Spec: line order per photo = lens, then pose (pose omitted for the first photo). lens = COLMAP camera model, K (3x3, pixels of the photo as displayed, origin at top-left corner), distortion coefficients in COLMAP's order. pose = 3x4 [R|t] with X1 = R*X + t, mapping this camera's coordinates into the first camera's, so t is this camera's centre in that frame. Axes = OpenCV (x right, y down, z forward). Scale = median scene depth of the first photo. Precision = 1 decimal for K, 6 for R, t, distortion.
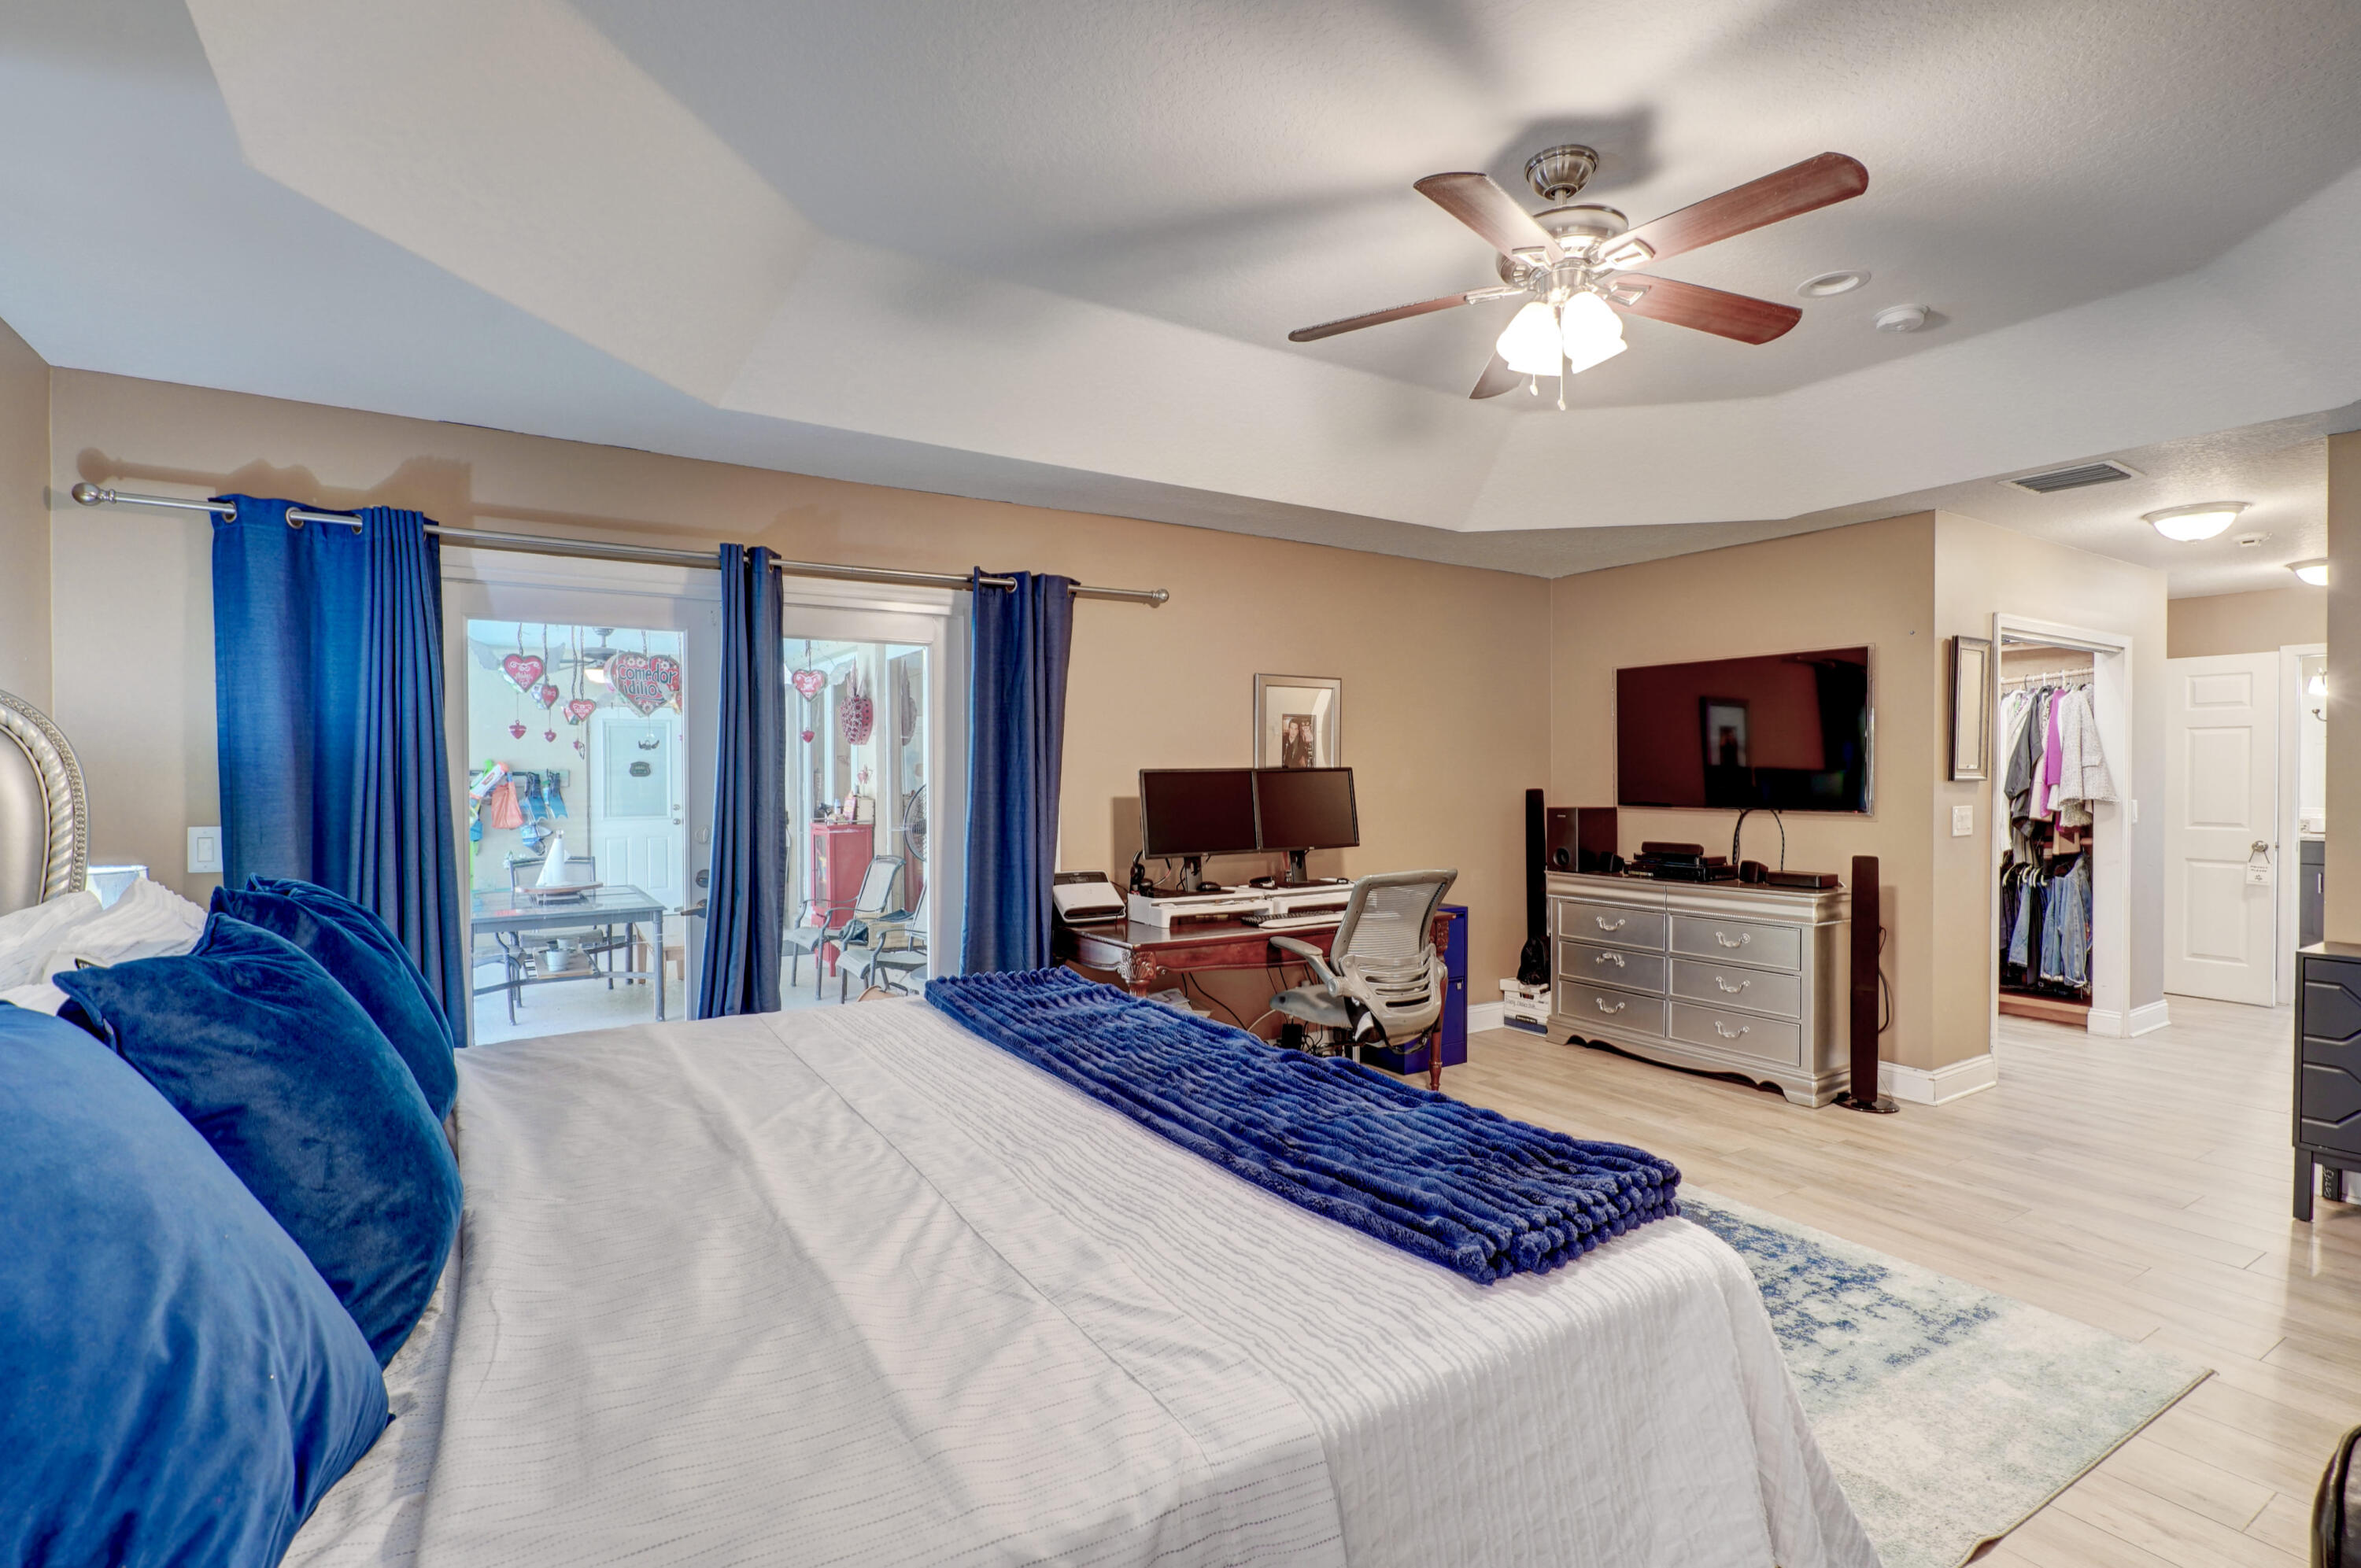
lens RADIAL K [[1107.3, 0, 1188.7], [0, 1107.3, 783.5], [0, 0, 1]] dist [-0.002478, -0.000250]
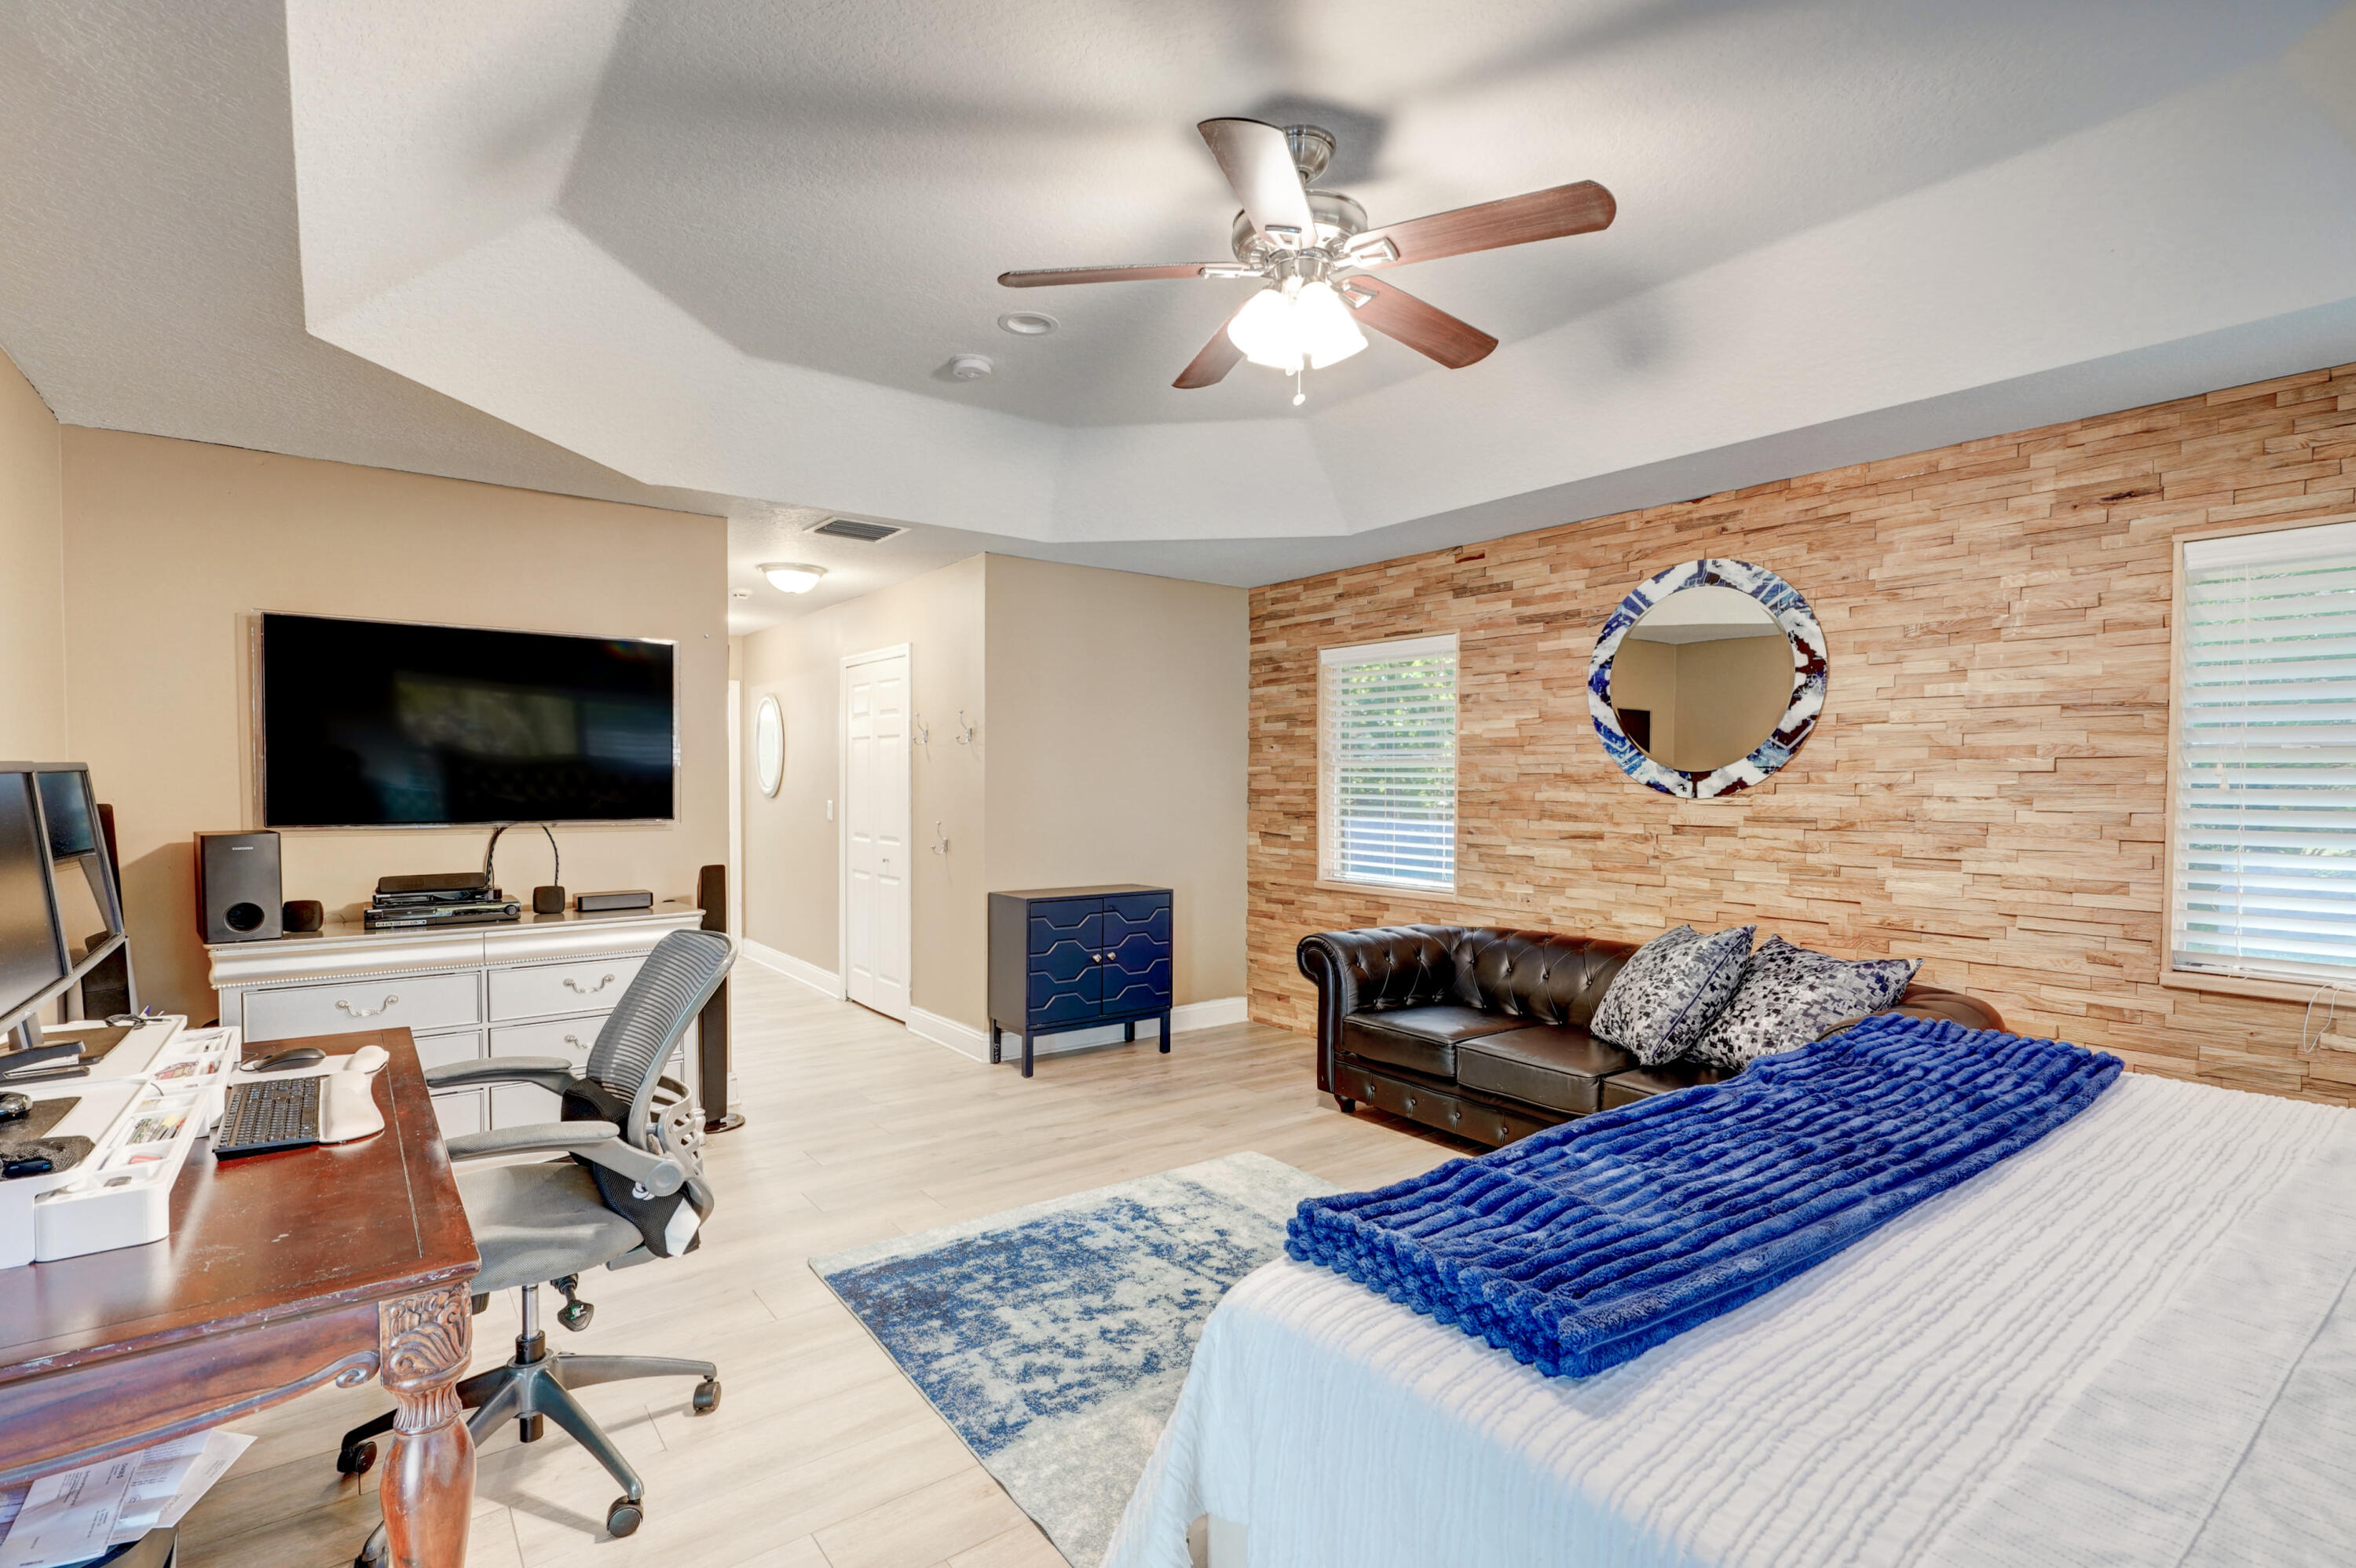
lens RADIAL K [[1105.1, 0, 1186.2], [0, 1105.1, 783.5], [0, 0, 1]] dist [-0.002478, -0.000250]
pose [[-0.075664, 0.005455, 0.997118, -0.377135], [0.015660, 0.999868, -0.004281, 0.007018], [-0.997010, 0.015291, -0.075739, 0.711810]]
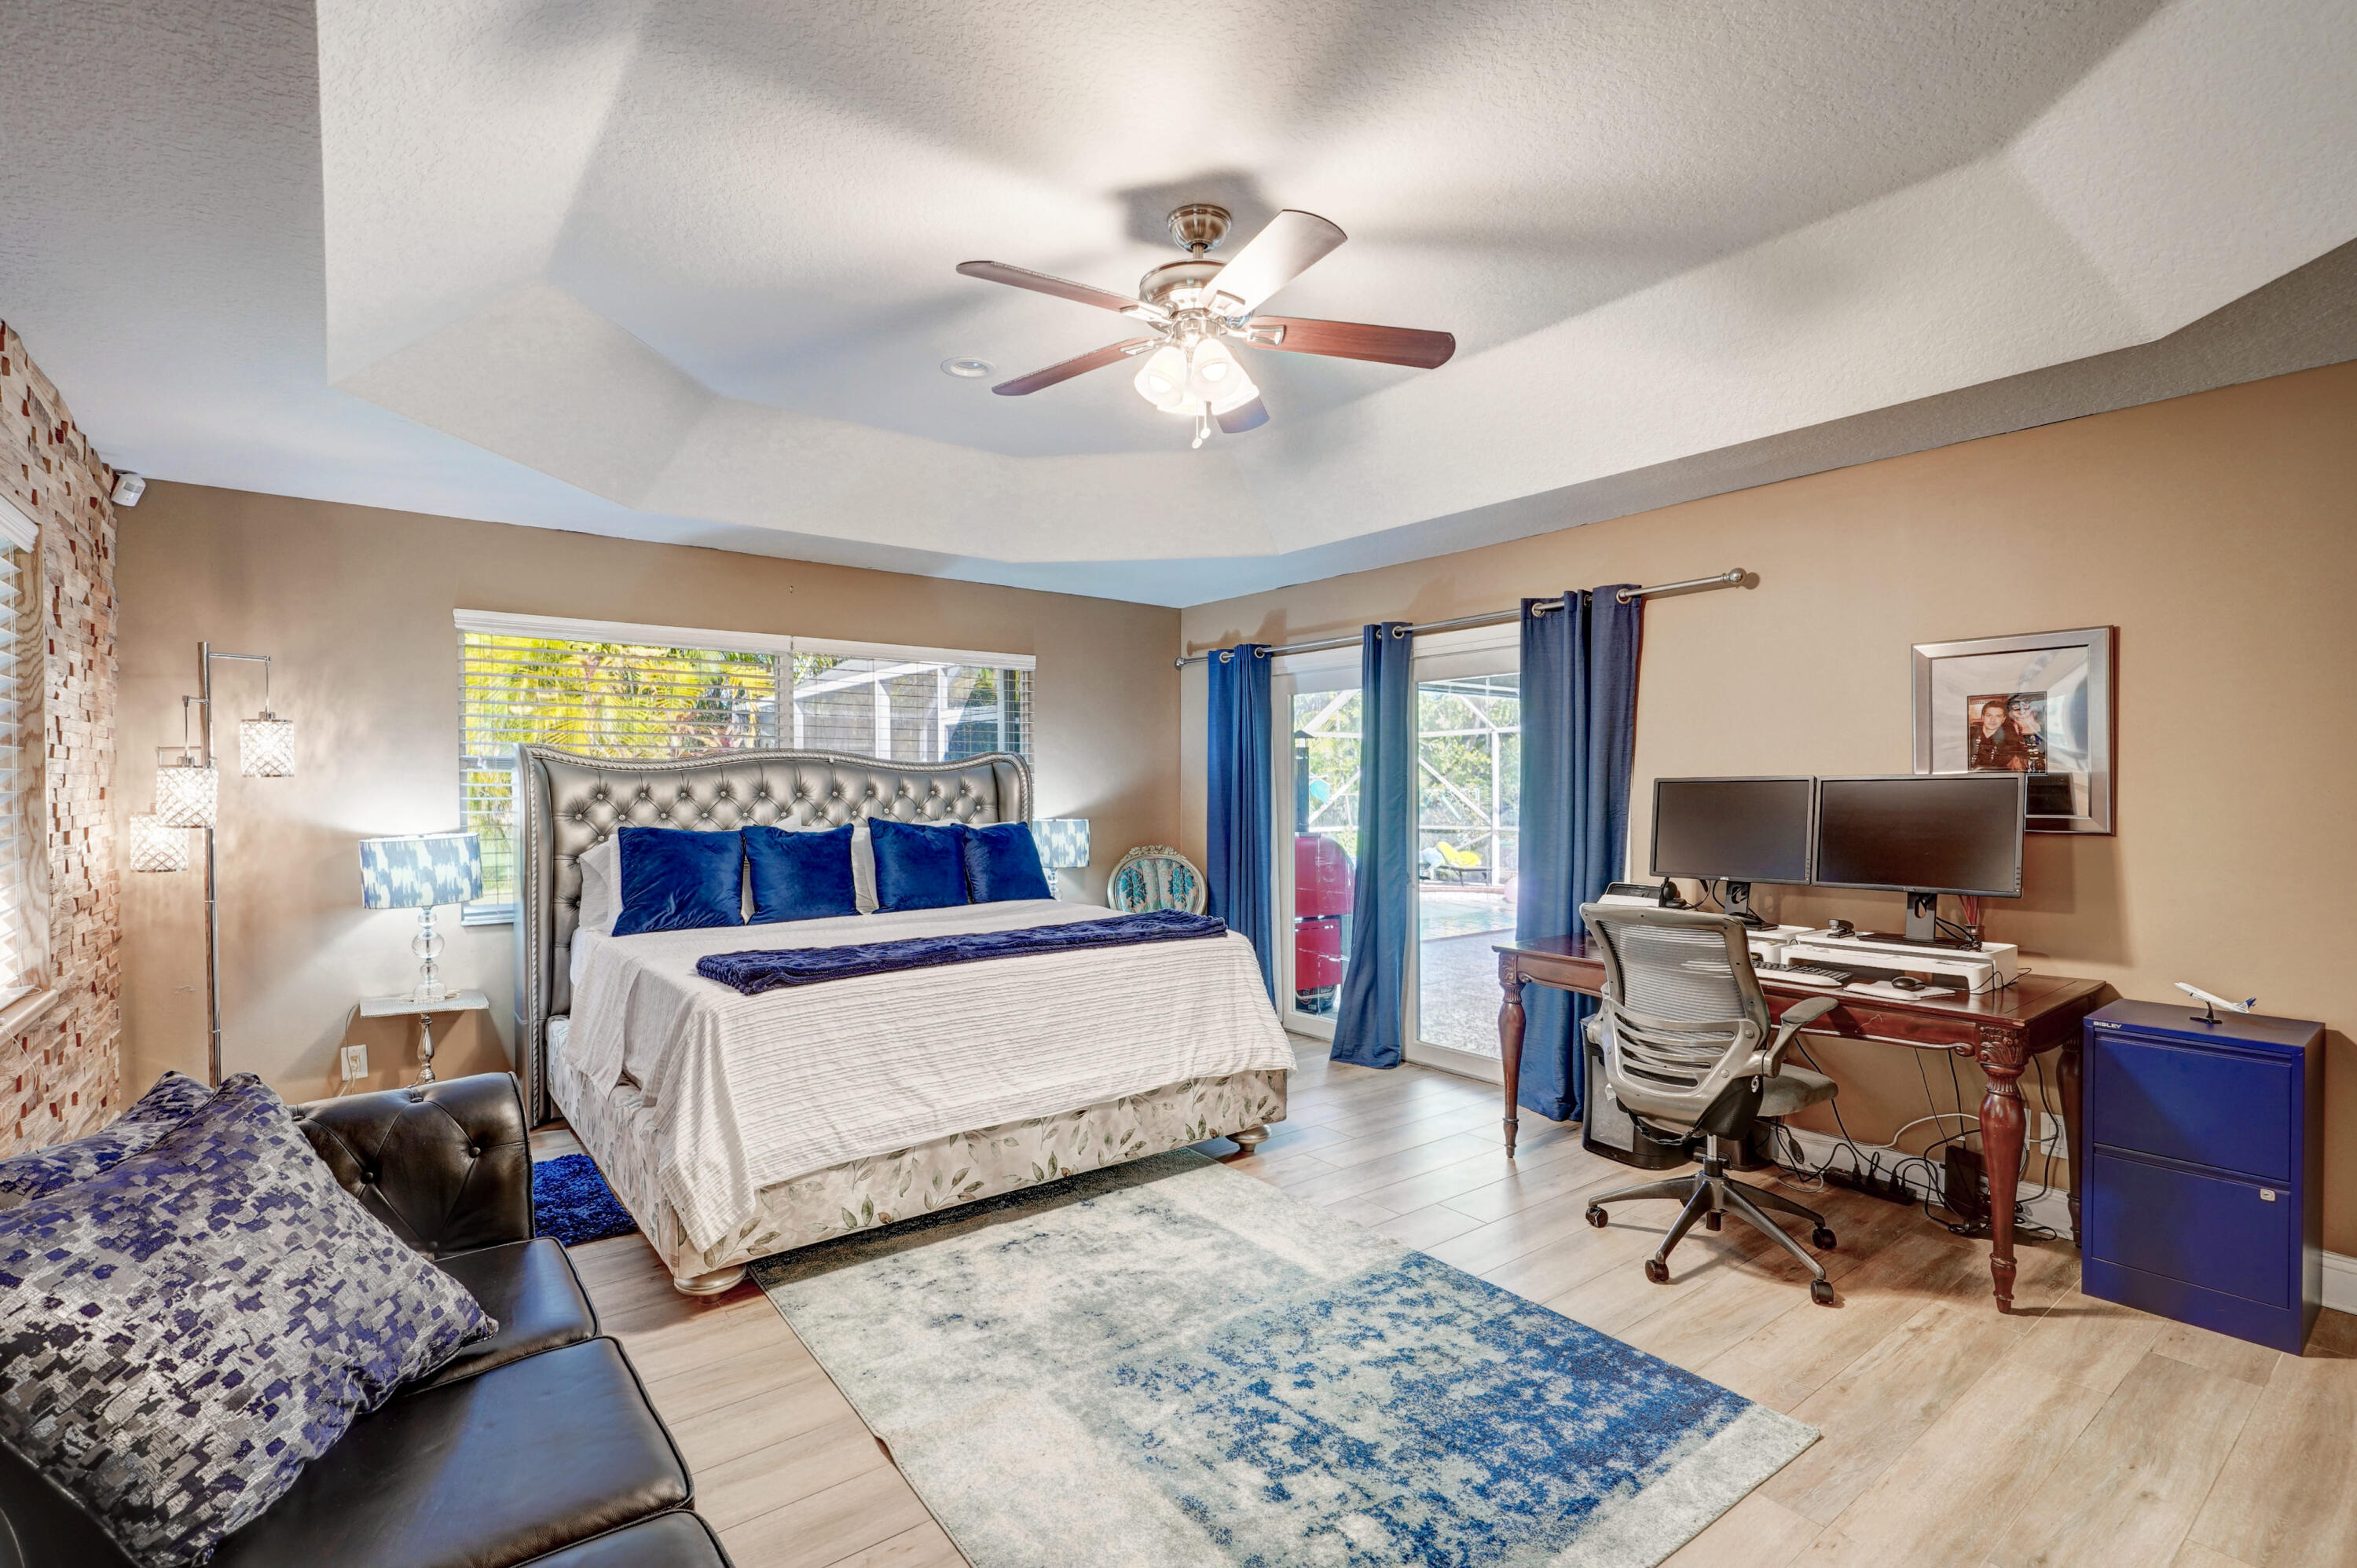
lens RADIAL K [[1105.6, 0, 1186.7], [0, 1105.6, 783.5], [0, 0, 1]] dist [-0.002478, -0.000250]
pose [[0.082185, 0.001478, -0.996616, 0.865714], [-0.005442, 0.999985, 0.001034, -0.007516], [0.996602, 0.005339, 0.082192, 0.551064]]
